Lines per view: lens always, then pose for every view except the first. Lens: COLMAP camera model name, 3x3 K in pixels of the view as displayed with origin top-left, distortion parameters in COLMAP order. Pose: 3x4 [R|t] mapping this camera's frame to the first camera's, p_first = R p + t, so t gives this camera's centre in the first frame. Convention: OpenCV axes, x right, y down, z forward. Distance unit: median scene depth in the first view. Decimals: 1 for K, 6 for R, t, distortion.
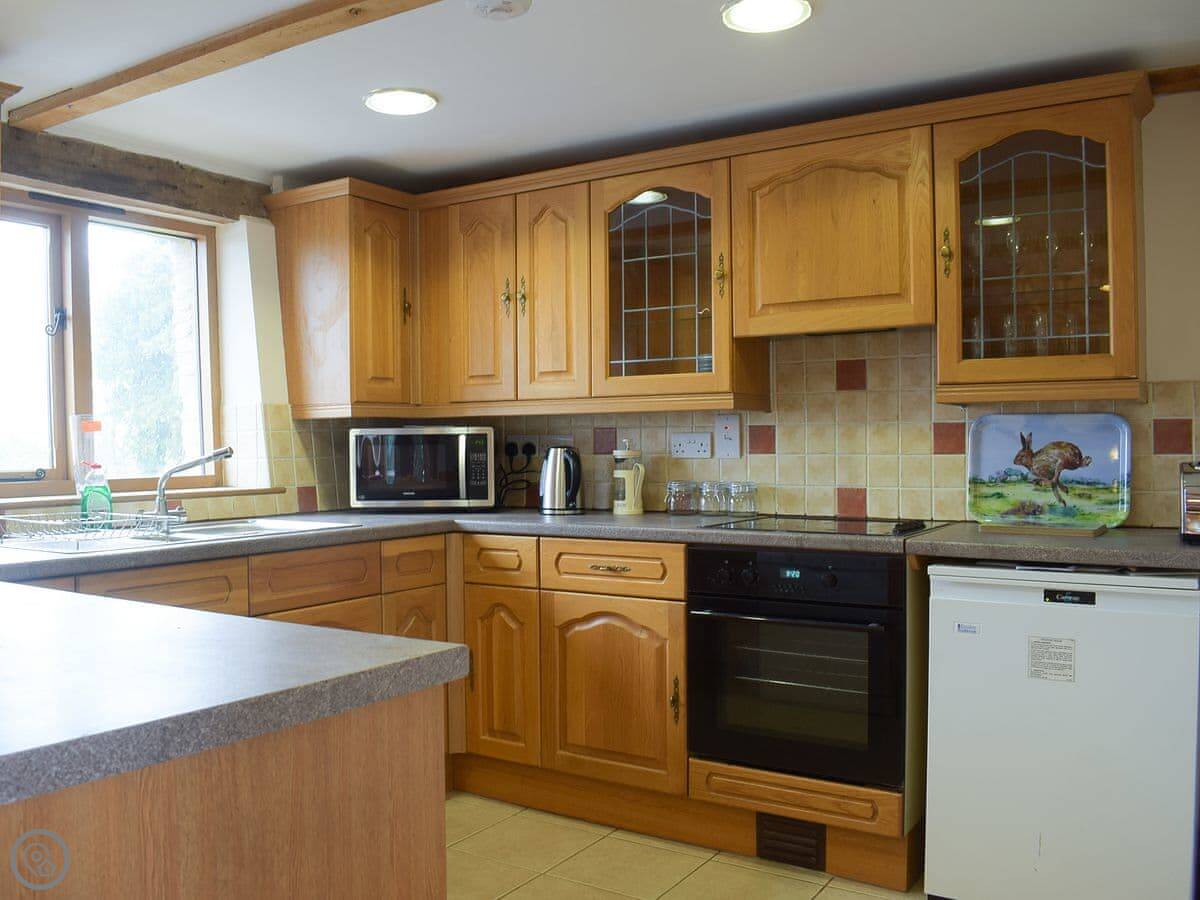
lens RADIAL K [[1041.1, 0, 589.5], [0, 1041.1, 443.0], [0, 0, 1]] dist [-0.095851, 0.020441]
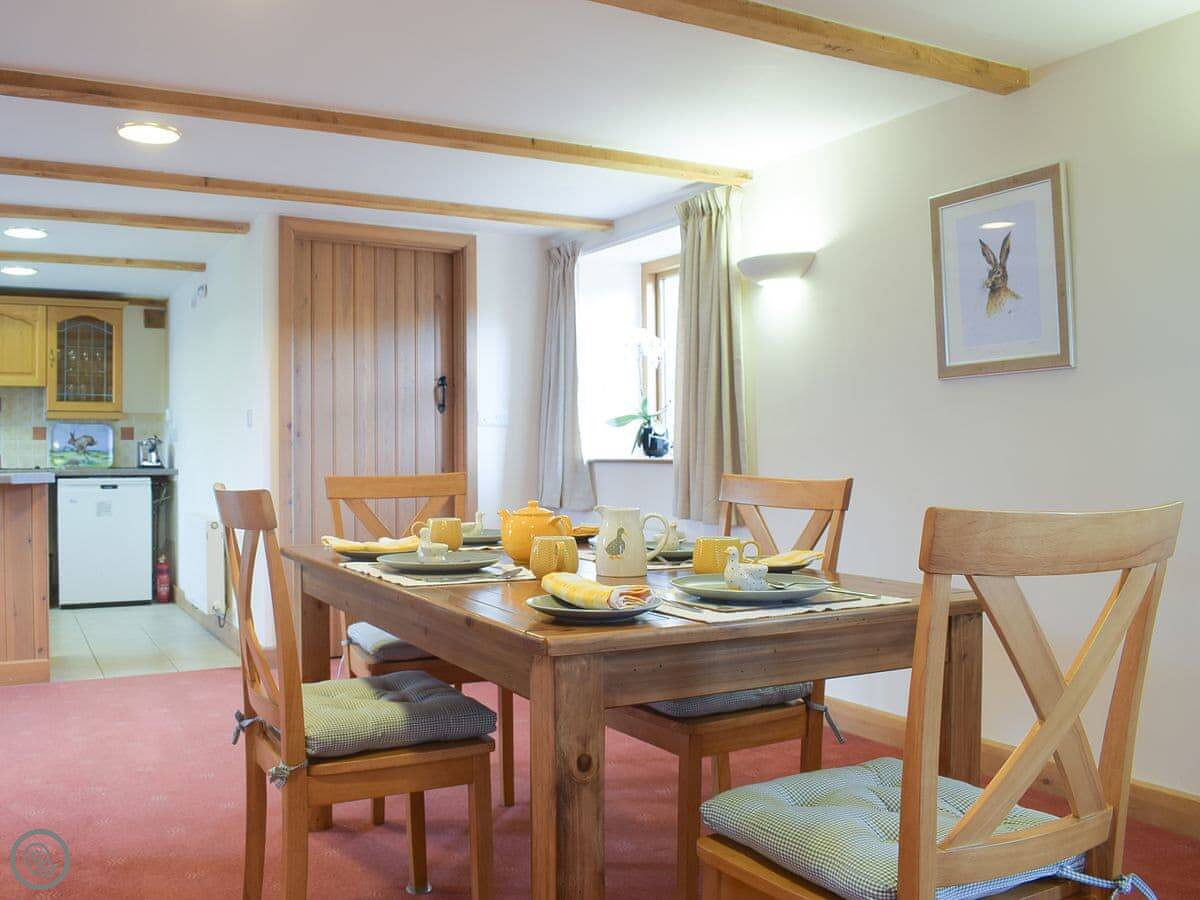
lens RADIAL K [[1102.6, 0, 600.8], [0, 1102.6, 446.2], [0, 0, 1]] dist [-0.100766, 0.000000]
pose [[0.443349, 0.015849, 0.896209, -1.378111], [0.006060, 0.999768, -0.020678, 0.089859], [-0.896329, 0.014598, 0.443150, -1.337716]]
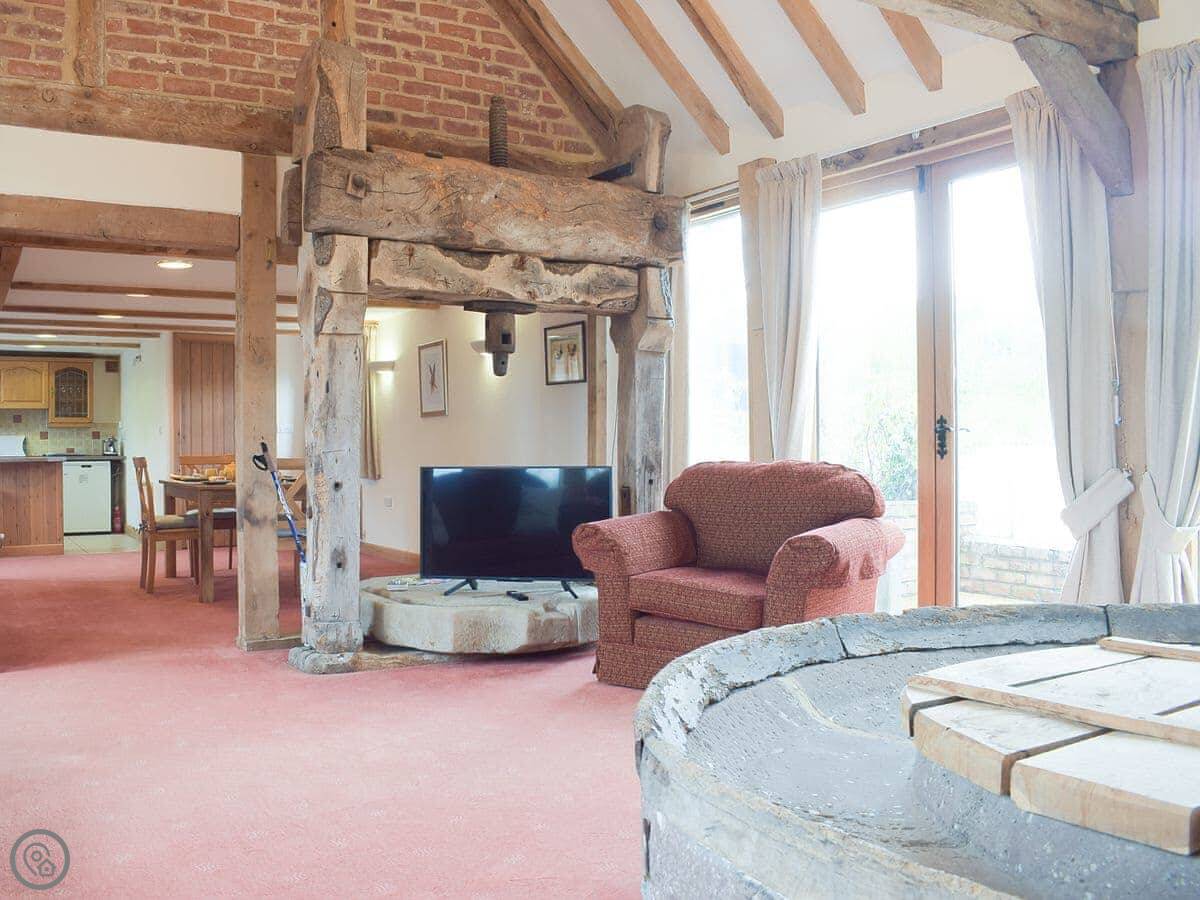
lens RADIAL K [[1041.1, 0, 593.2], [0, 1041.1, 452.4], [0, 0, 1]] dist [-0.095851, 0.020441]
pose [[0.396786, 0.004953, 0.917898, -2.647142], [0.007384, 0.999936, -0.008587, 0.121481], [-0.917882, 0.010185, 0.396724, -2.771270]]
